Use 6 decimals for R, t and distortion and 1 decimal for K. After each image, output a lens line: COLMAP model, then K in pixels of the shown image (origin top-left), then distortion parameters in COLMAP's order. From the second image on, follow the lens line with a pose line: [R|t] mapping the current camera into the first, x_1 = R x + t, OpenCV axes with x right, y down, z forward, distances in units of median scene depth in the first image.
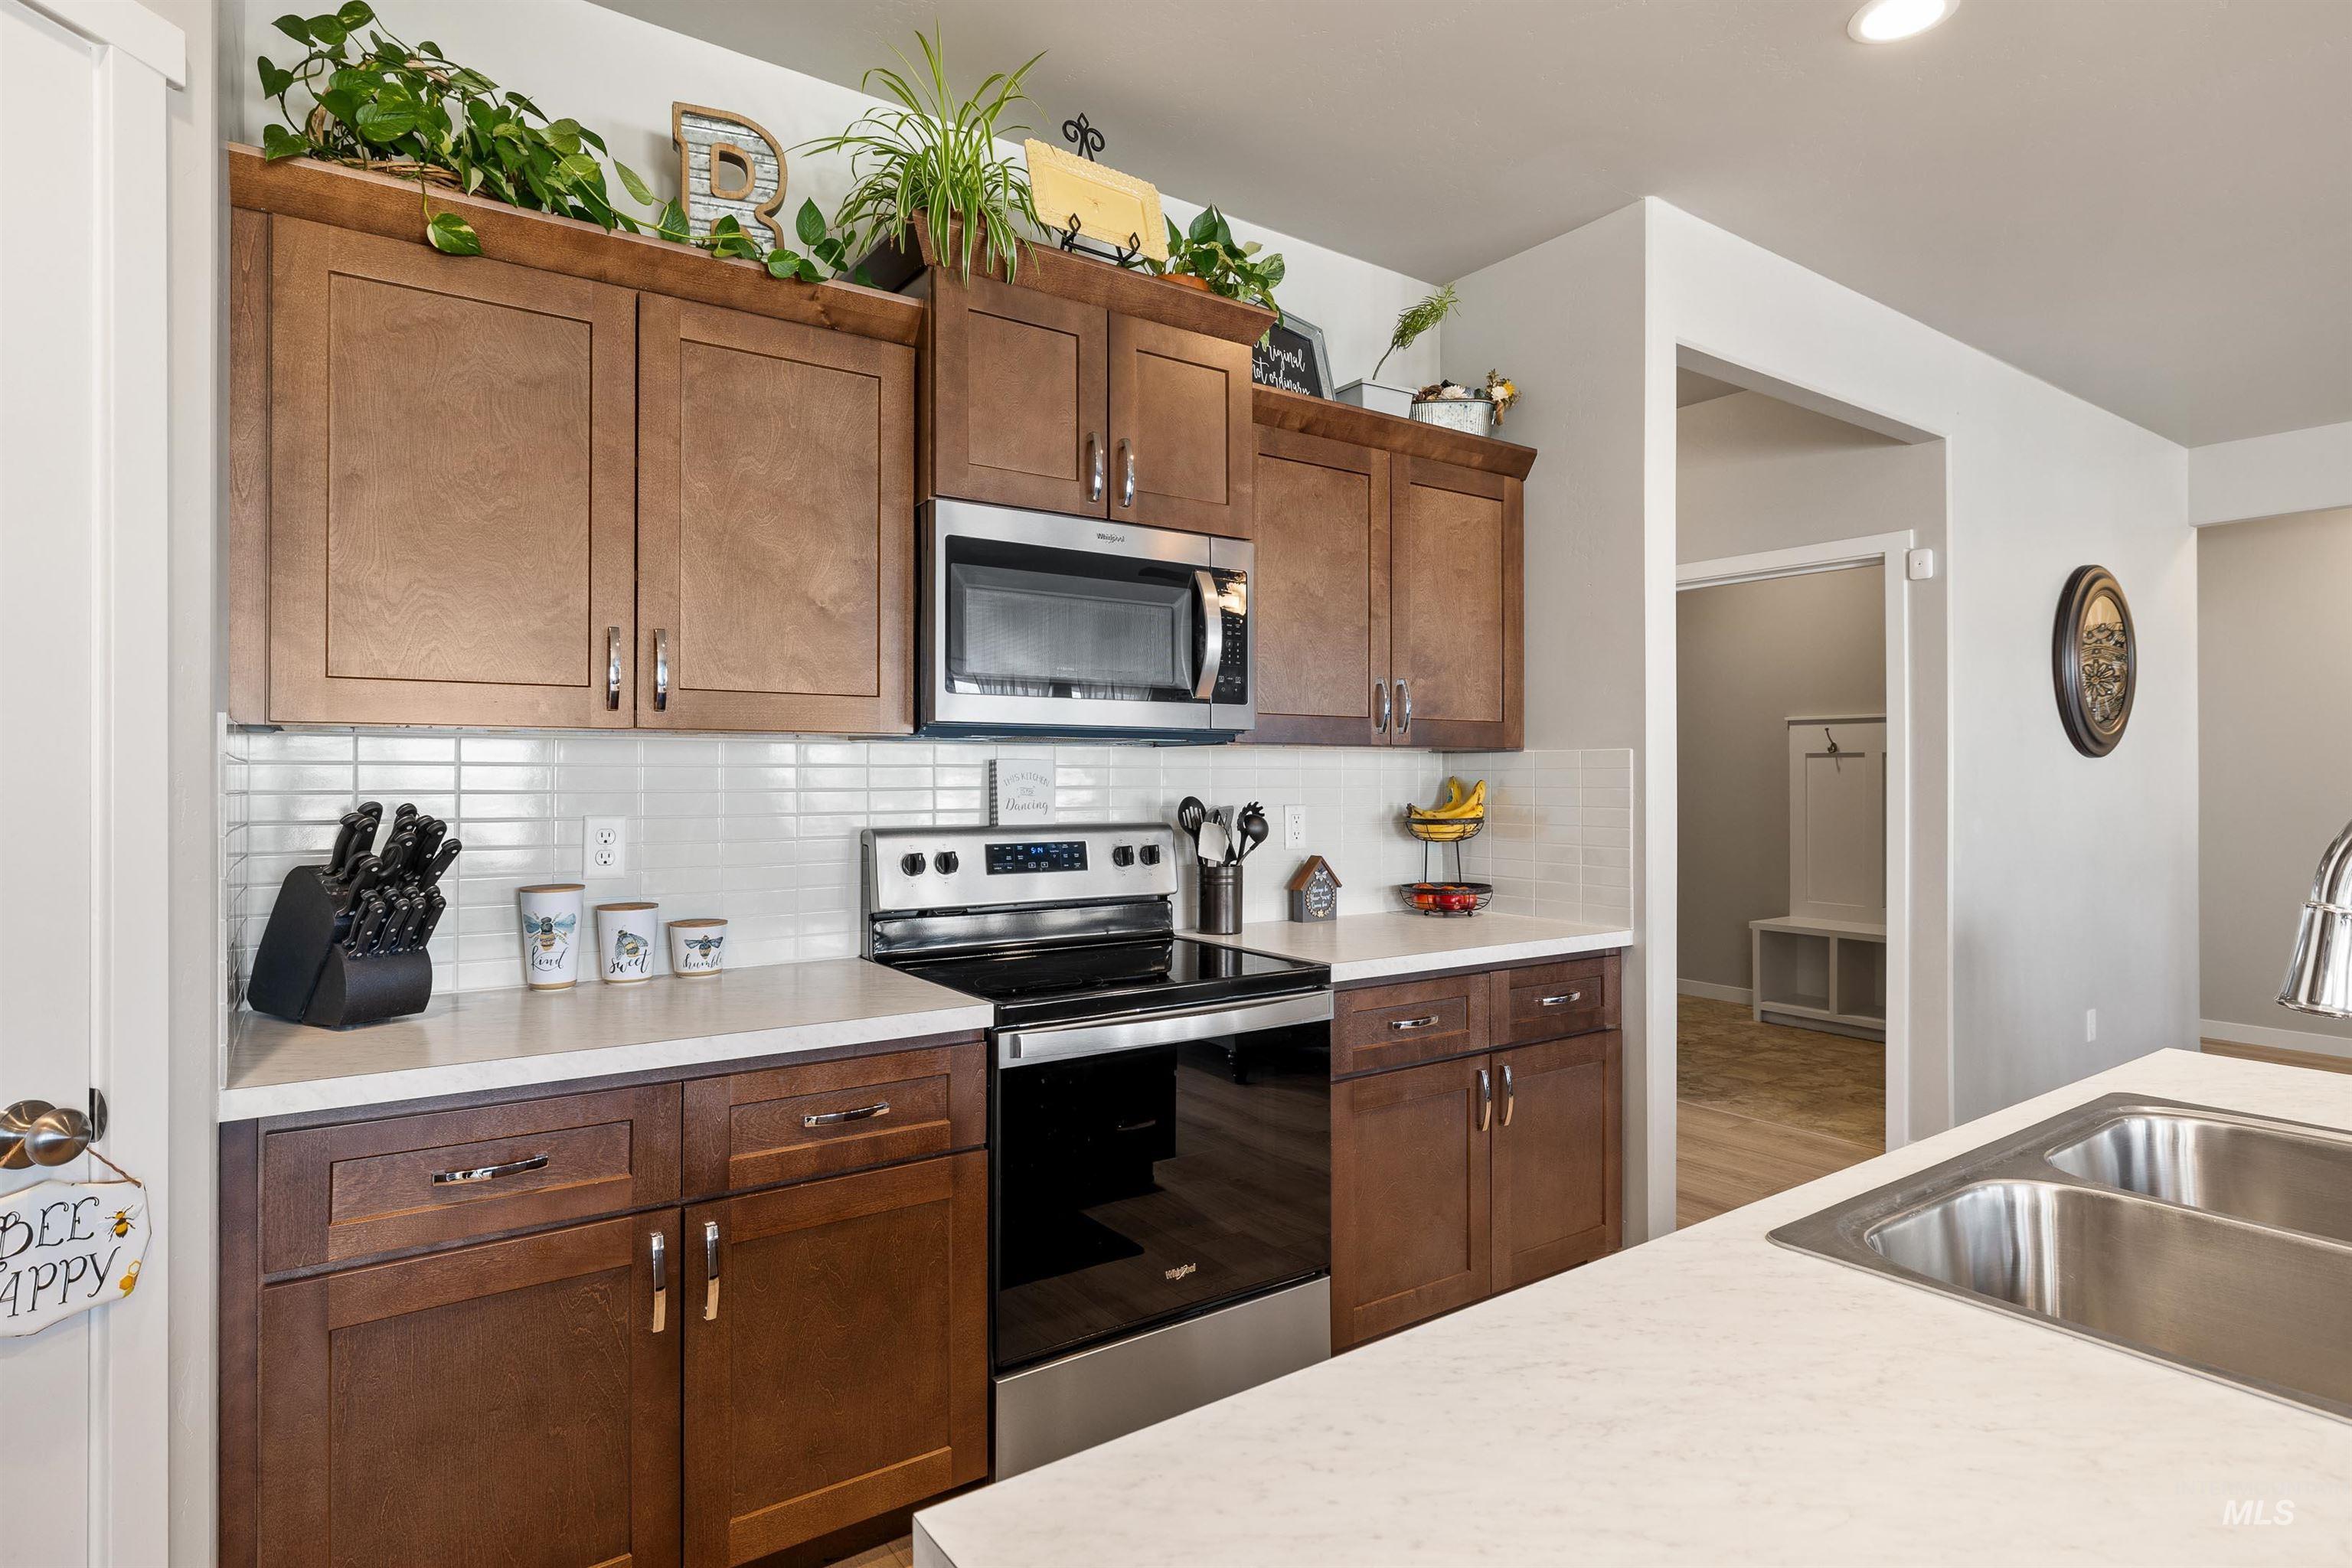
lens RADIAL K [[1211.9, 0, 1176.0], [0, 1211.9, 784.0], [0, 0, 1]] dist [-0.024126, 0.000297]
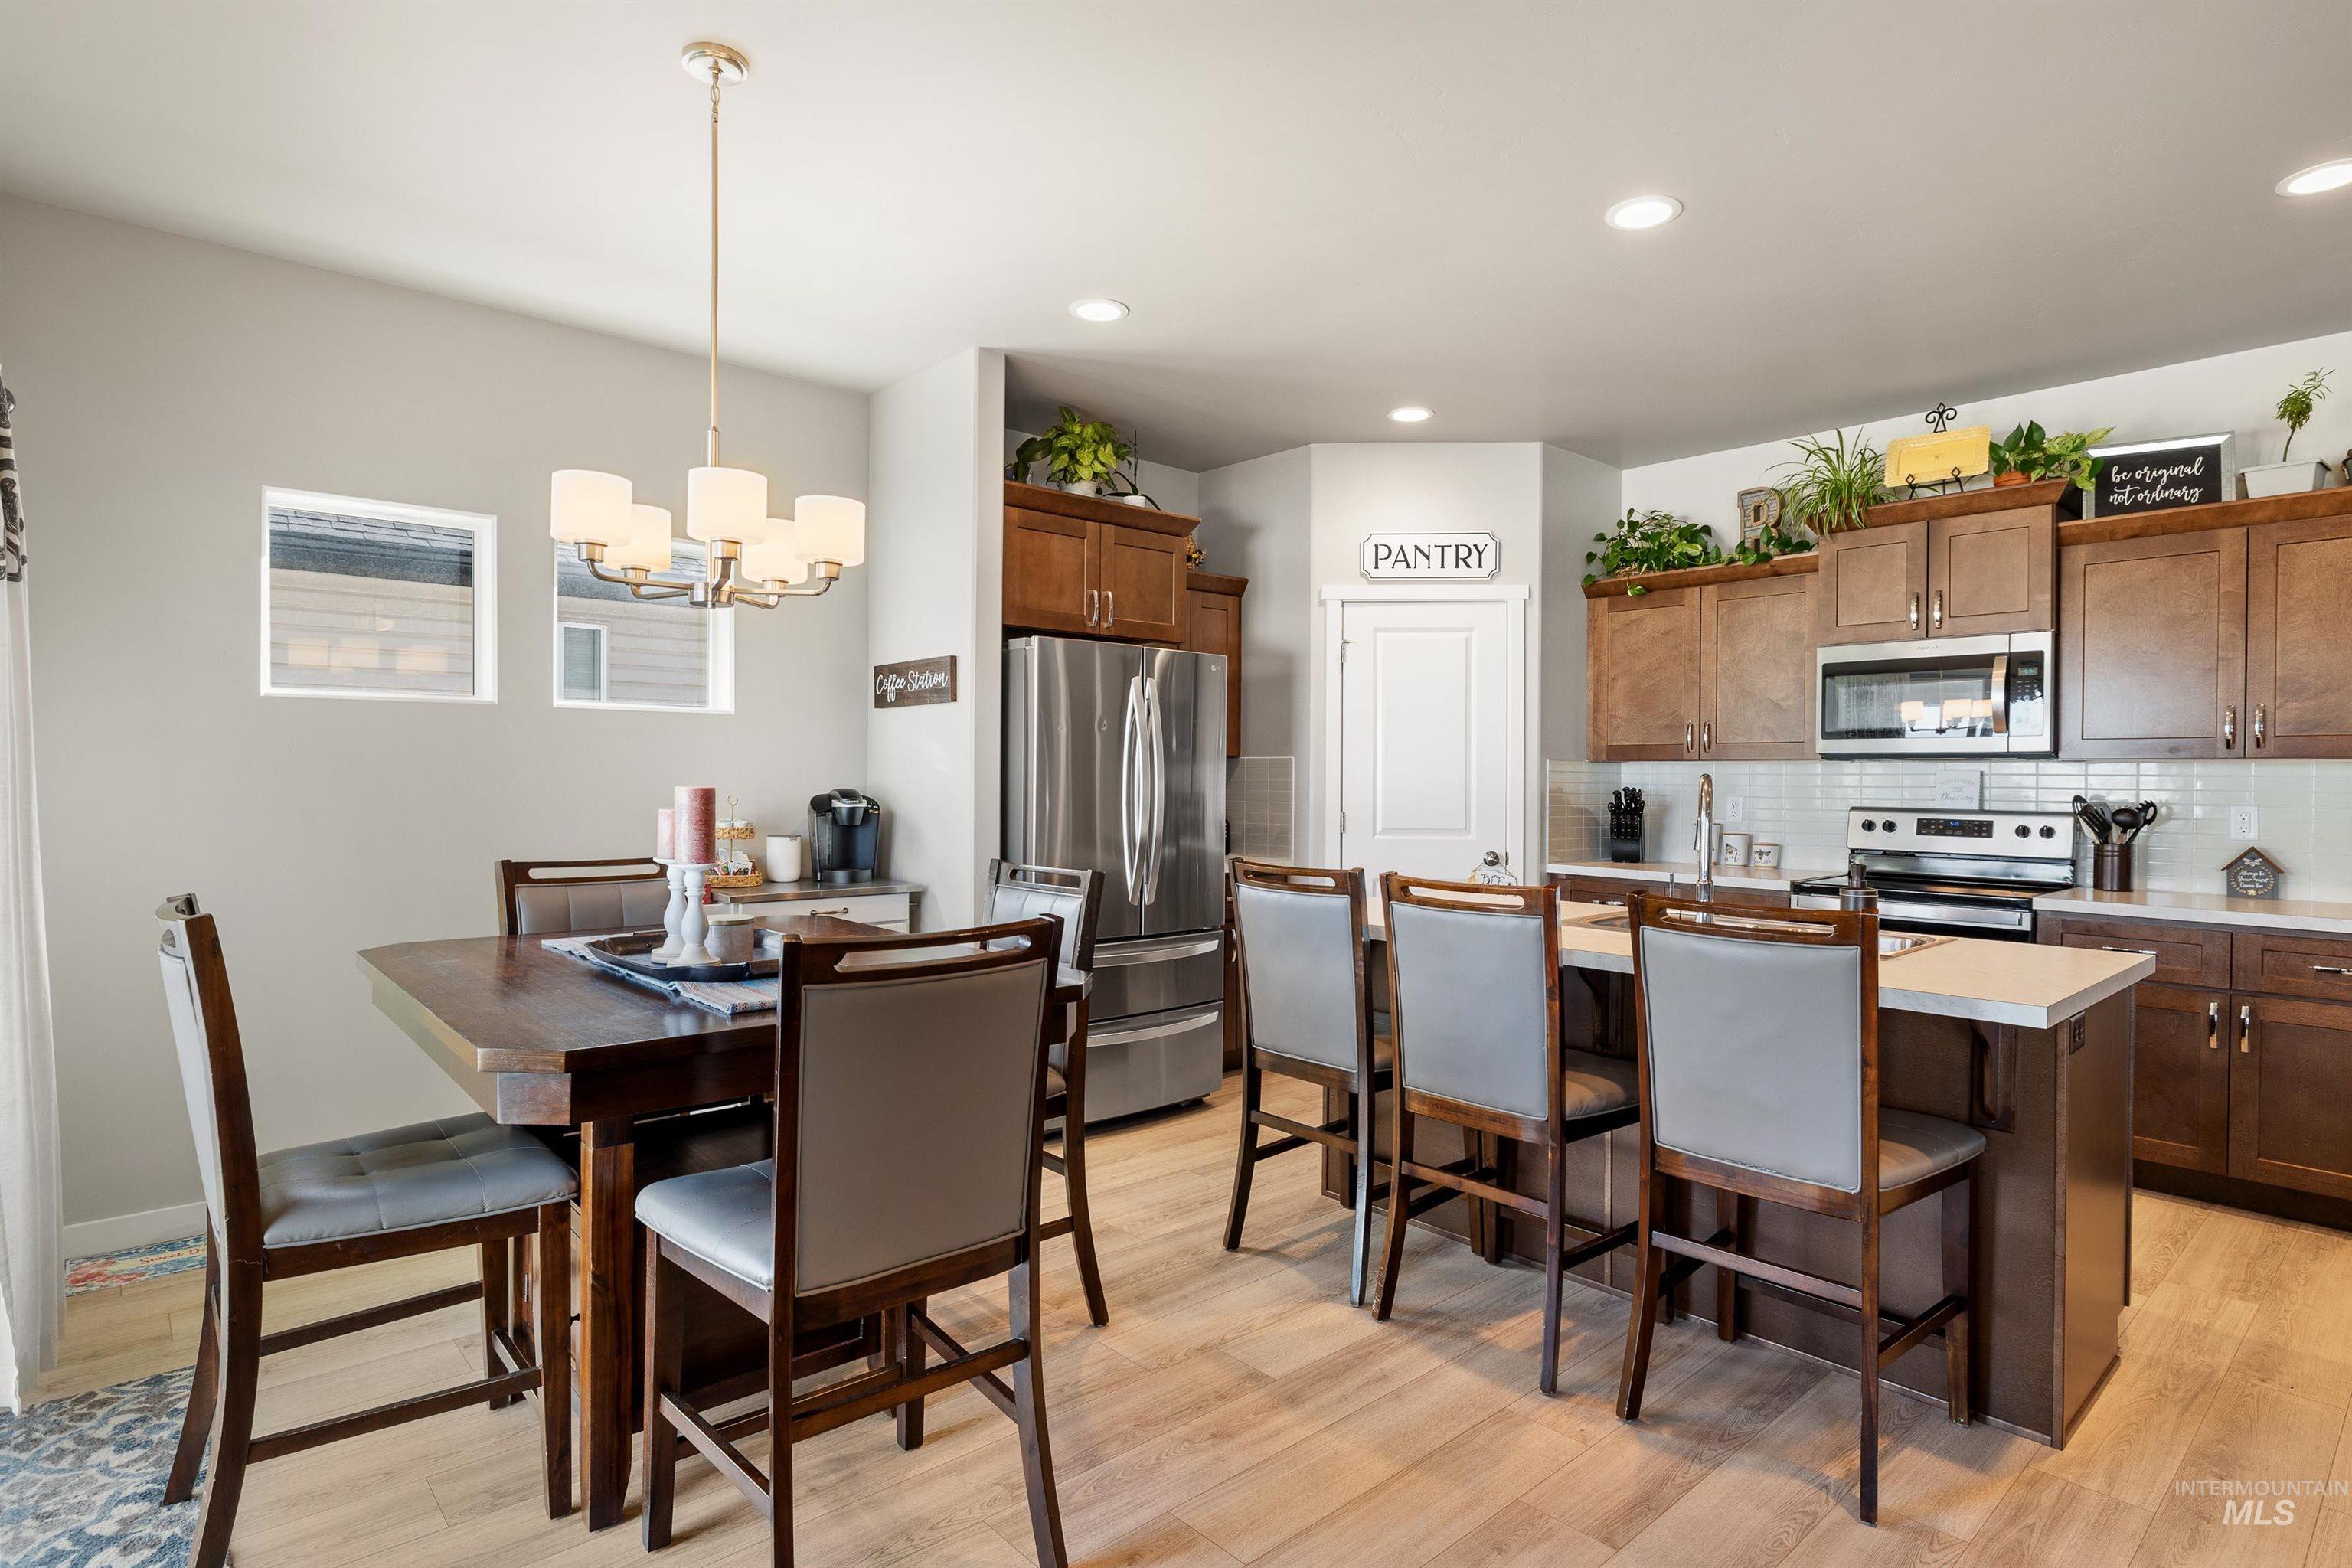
lens RADIAL K [[1211.9, 0, 1176.0], [0, 1211.9, 784.0], [0, 0, 1]] dist [-0.024126, 0.000297]
pose [[0.116057, 0.005258, -0.993229, 1.482484], [-0.015656, 0.999871, 0.003464, 0.010285], [0.993119, 0.015148, 0.116124, -0.297961]]
